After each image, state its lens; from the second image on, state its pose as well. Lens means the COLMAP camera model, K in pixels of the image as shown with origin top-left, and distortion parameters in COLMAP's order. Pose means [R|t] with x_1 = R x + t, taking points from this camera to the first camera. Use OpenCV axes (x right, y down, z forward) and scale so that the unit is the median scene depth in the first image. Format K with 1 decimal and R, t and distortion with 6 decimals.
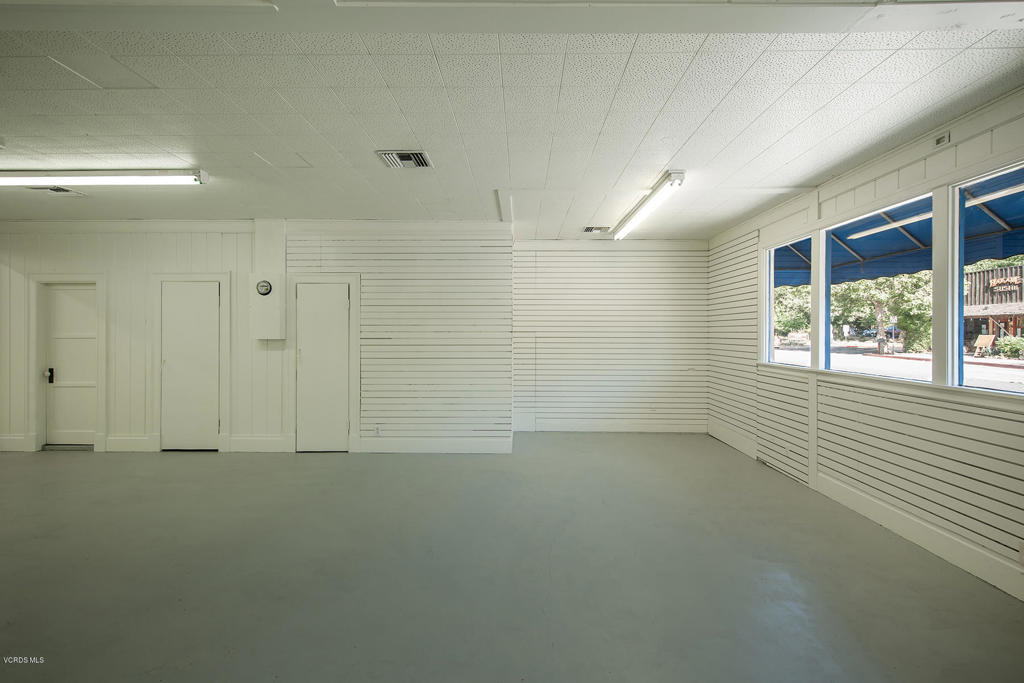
lens RADIAL K [[483.0, 0, 512.2], [0, 483.0, 336.4], [0, 0, 1]] dist [0.000567, -0.000144]
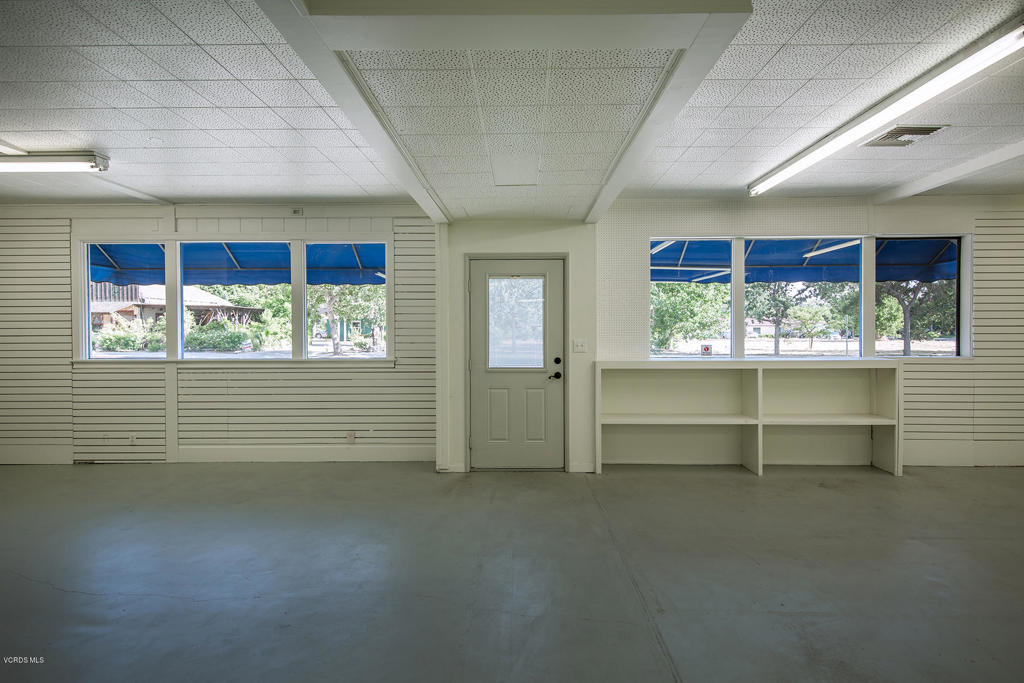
lens RADIAL K [[382.3, 0, 511.9], [0, 382.3, 340.7], [0, 0, 1]] dist [-0.001881, -0.000105]
pose [[0.008243, -0.008340, 0.999931, -0.787589], [0.010081, 0.999915, 0.008256, 0.063008], [-0.999915, 0.010012, 0.008326, 0.469419]]
